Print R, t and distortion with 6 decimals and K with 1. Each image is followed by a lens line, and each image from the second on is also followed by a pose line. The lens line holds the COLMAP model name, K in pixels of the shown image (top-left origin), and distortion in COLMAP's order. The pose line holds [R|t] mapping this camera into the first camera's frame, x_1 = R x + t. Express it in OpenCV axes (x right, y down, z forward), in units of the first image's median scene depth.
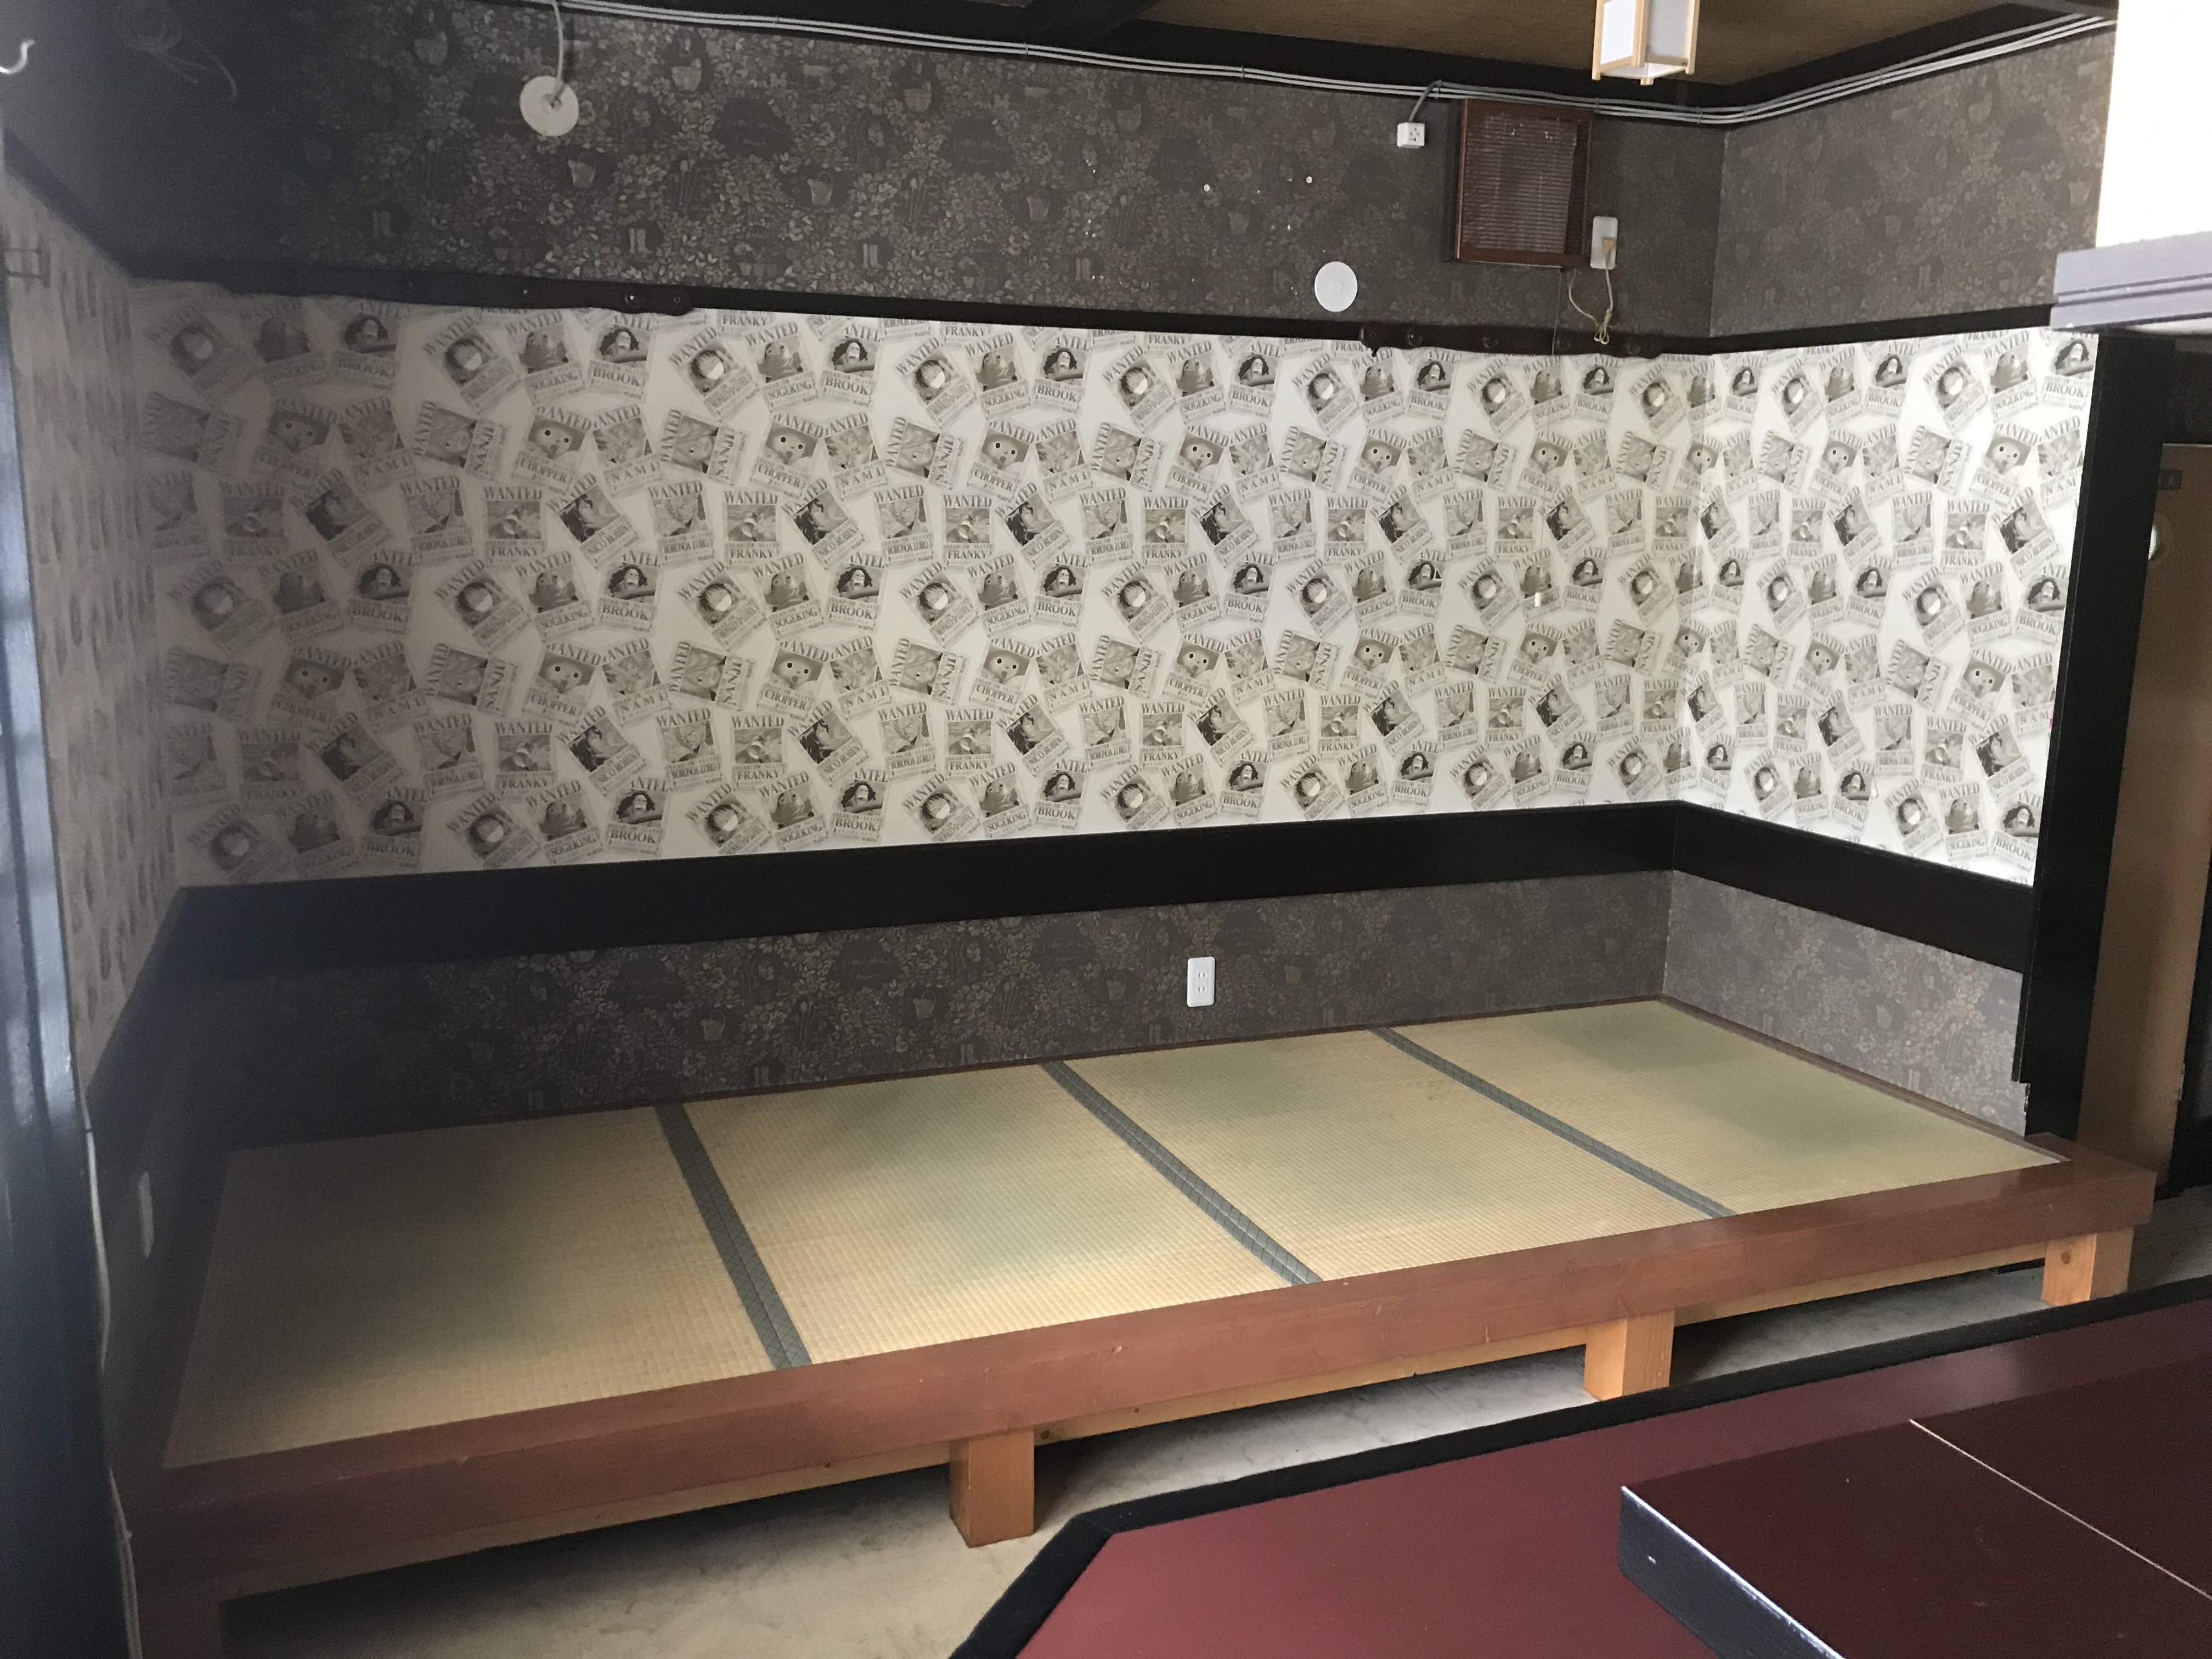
lens RADIAL K [[1833.2, 0, 1098.2], [0, 1833.2, 835.8], [0, 0, 1]] dist [0.055017, -0.067885]
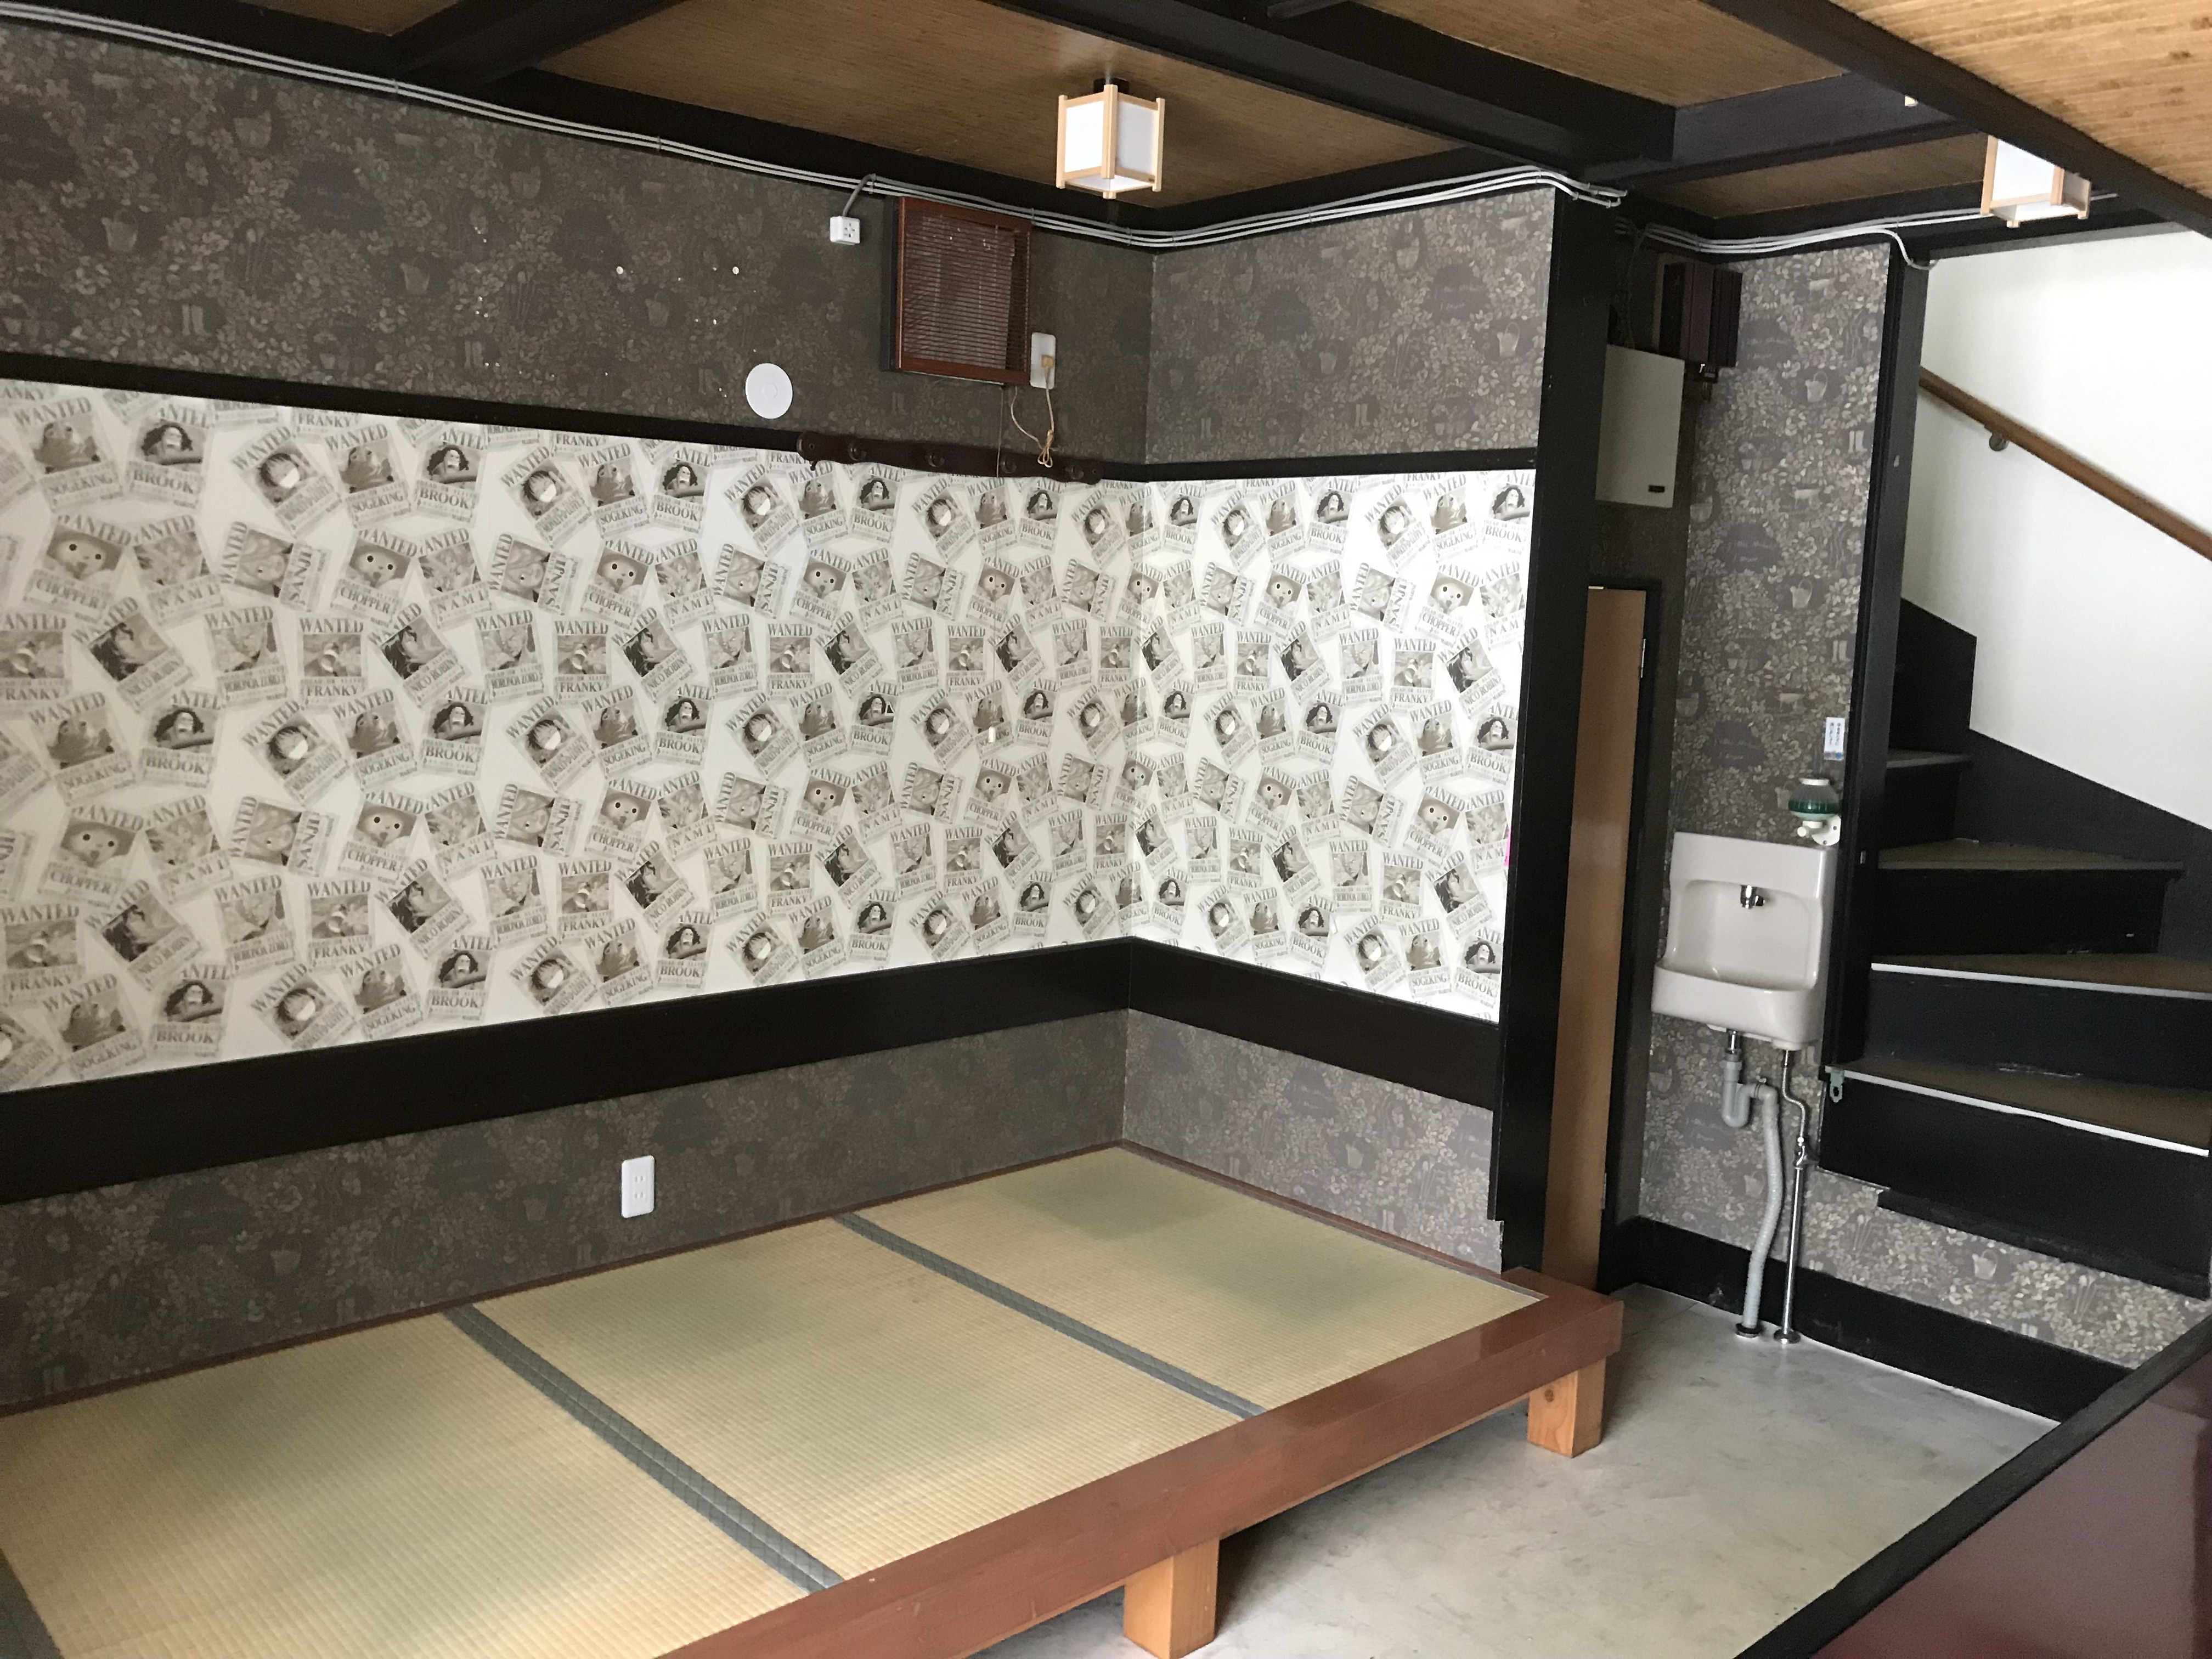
lens RADIAL K [[1833.2, 0, 1098.2], [0, 1833.2, 835.8], [0, 0, 1]] dist [0.055017, -0.067885]
pose [[0.939526, -0.028629, 0.341279, -0.032055], [0.046903, 0.997867, -0.045413, -0.034980], [-0.339251, 0.058674, 0.938864, 0.120457]]
